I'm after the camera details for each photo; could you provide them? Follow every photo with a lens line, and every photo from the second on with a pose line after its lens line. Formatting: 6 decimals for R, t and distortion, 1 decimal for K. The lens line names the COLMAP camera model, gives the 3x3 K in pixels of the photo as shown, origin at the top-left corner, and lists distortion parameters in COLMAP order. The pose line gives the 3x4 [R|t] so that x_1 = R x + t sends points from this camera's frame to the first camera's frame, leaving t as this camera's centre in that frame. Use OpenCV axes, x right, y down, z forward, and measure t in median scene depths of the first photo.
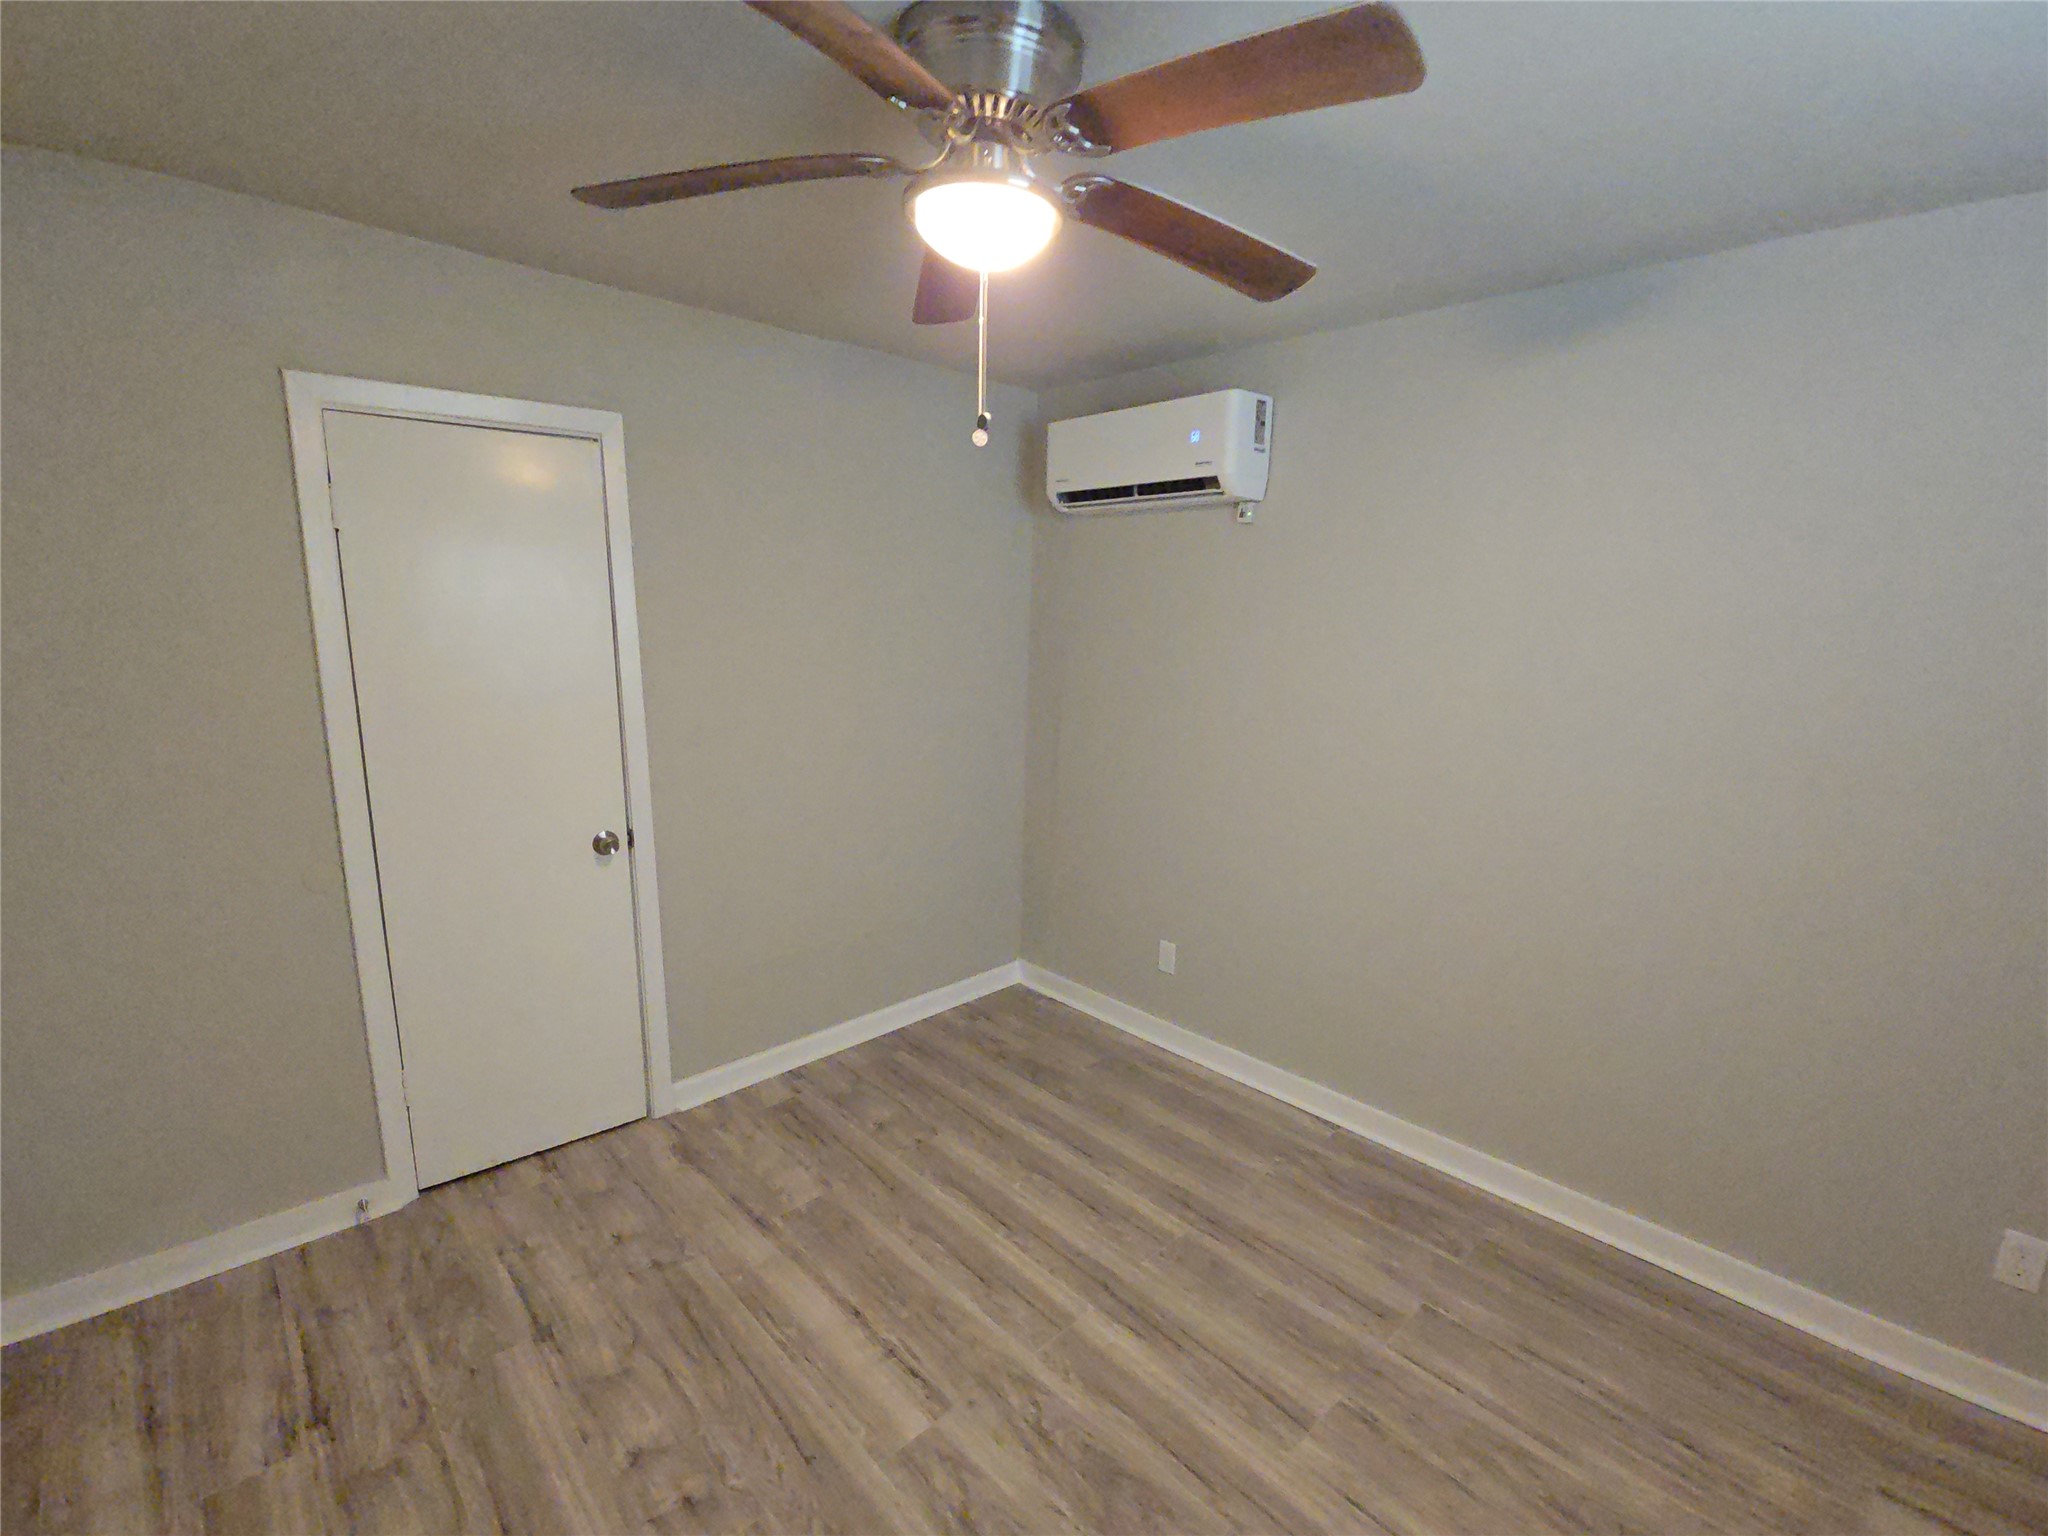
lens RADIAL K [[927.6, 0, 1025.1], [0, 927.6, 770.8], [0, 0, 1]] dist [0.001266, 0.000092]
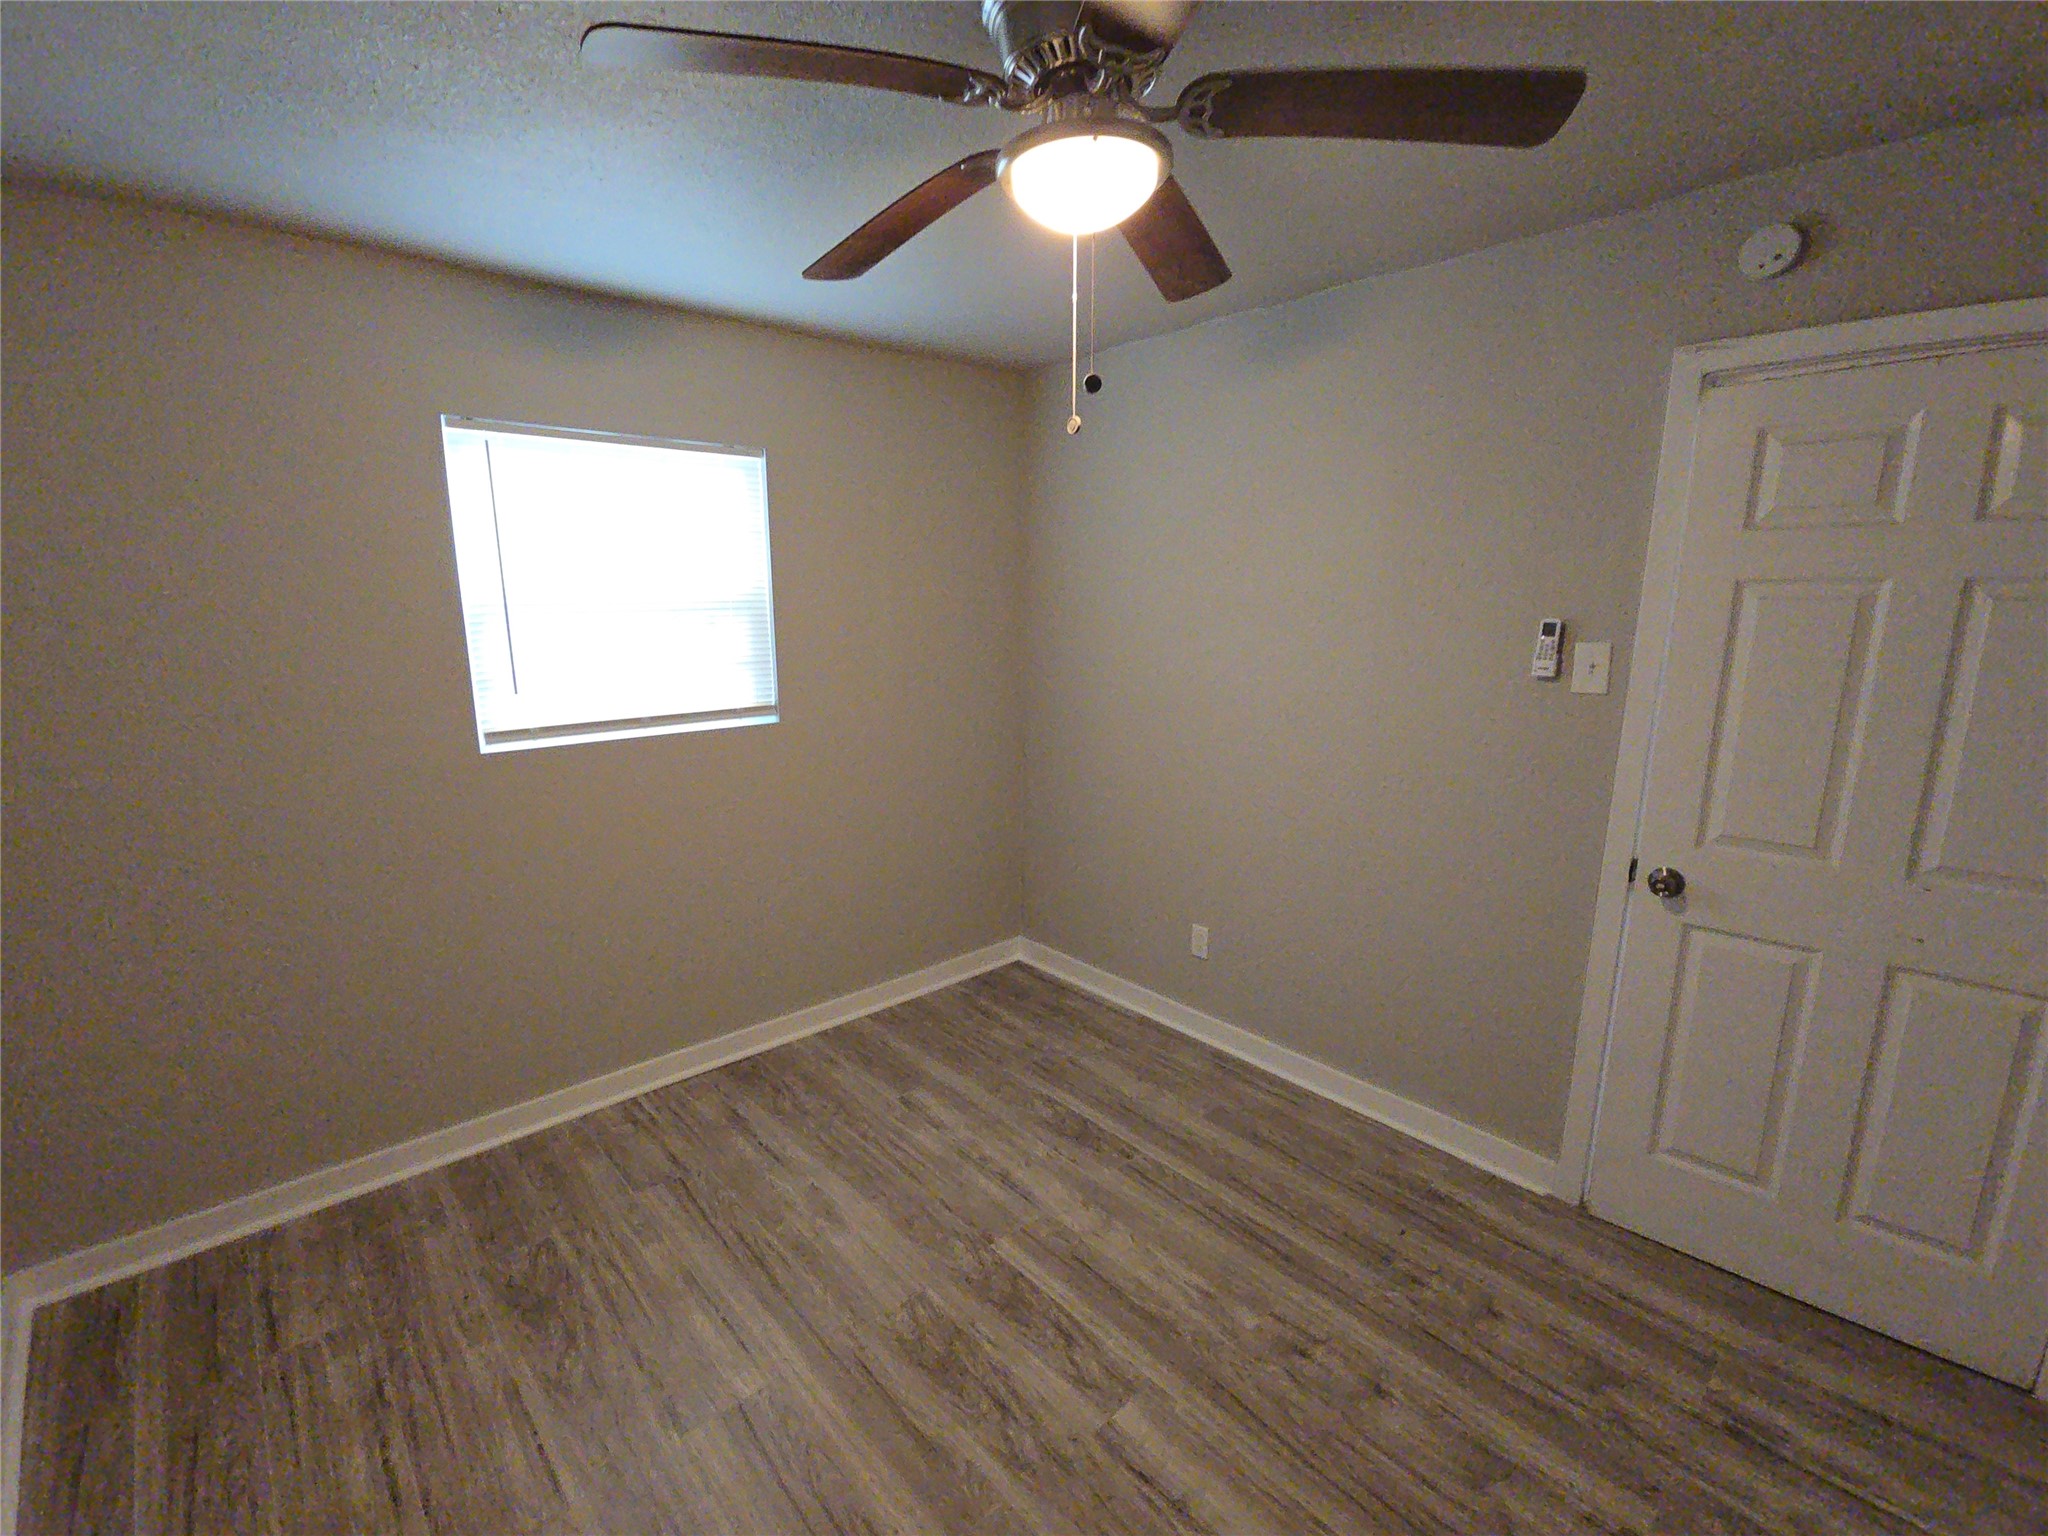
lens RADIAL K [[927.6, 0, 1024.6], [0, 927.6, 768.2], [0, 0, 1]] dist [0.001266, 0.000092]
pose [[-0.999689, -0.021857, 0.012013, -0.004238], [-0.015590, 0.923597, 0.383049, -0.317947], [-0.019468, 0.382742, -0.923650, 1.651949]]
